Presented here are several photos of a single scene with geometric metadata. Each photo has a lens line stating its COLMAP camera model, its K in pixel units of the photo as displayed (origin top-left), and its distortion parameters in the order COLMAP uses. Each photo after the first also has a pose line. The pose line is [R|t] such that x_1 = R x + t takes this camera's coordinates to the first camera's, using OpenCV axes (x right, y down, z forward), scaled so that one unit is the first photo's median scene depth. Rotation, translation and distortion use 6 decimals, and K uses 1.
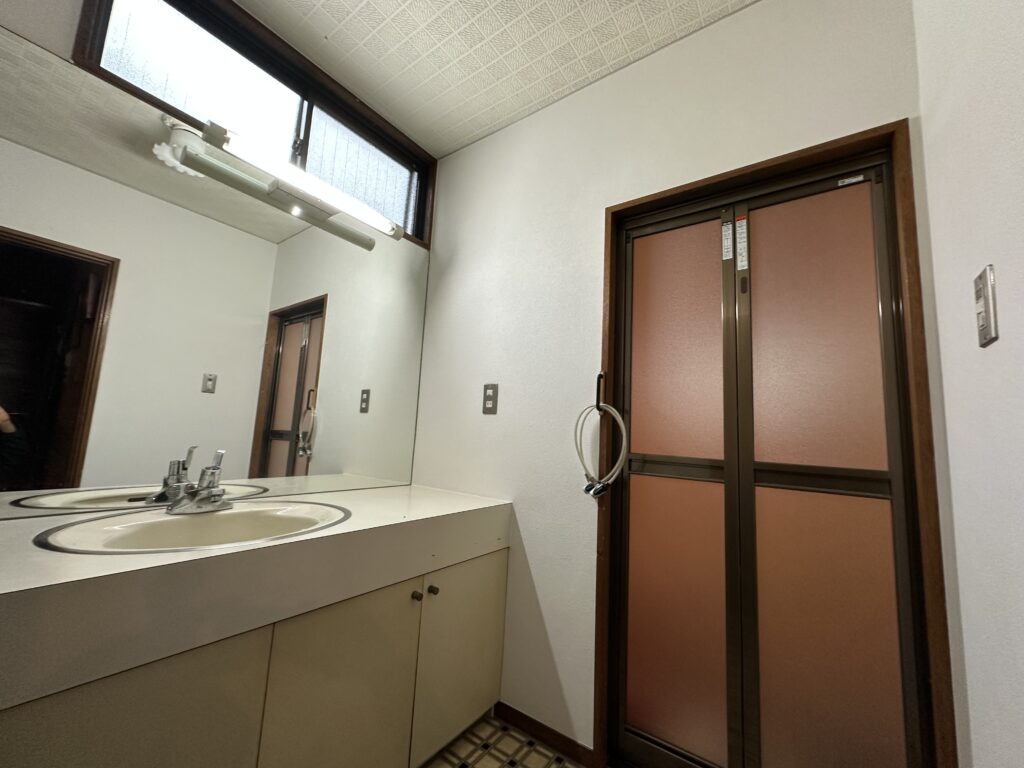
lens RADIAL K [[410.1, 0, 512.0], [0, 410.1, 384.0], [0, 0, 1]] dist [0.001680, 0.000239]
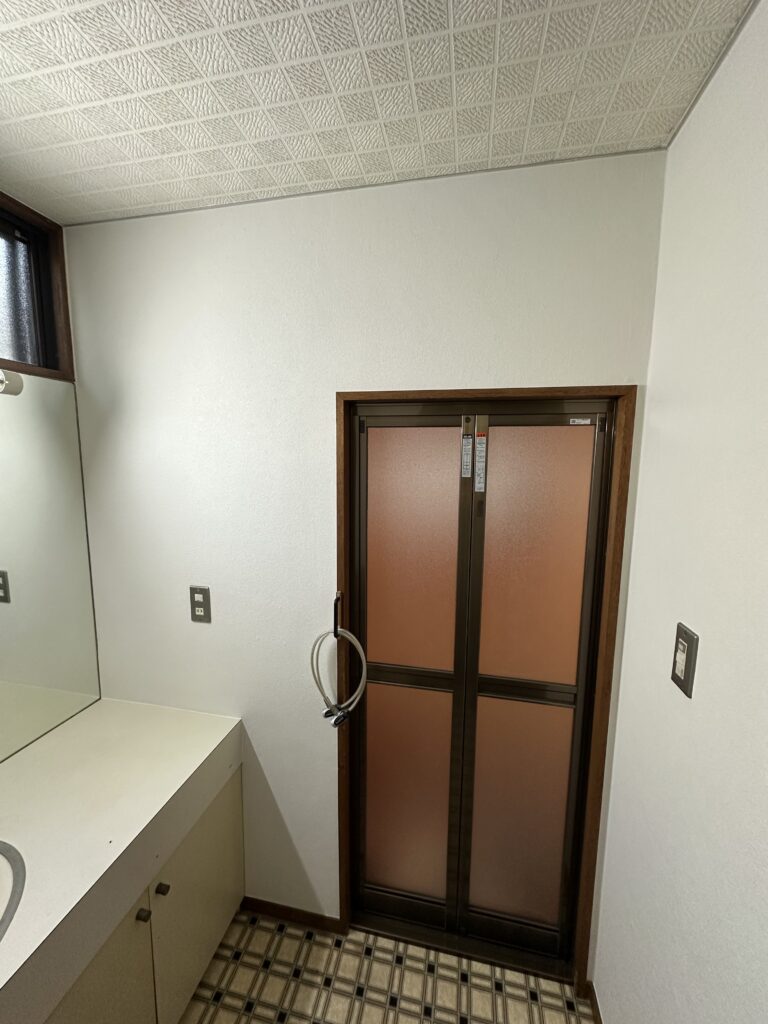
lens RADIAL K [[410.1, 0, 384.0], [0, 410.1, 512.0], [0, 0, 1]] dist [0.001680, 0.000239]
pose [[0.914410, -0.093700, 0.393795, -0.028016], [-0.013838, 0.965035, 0.261754, -0.448998], [-0.404552, -0.244800, 0.881142, 0.210862]]
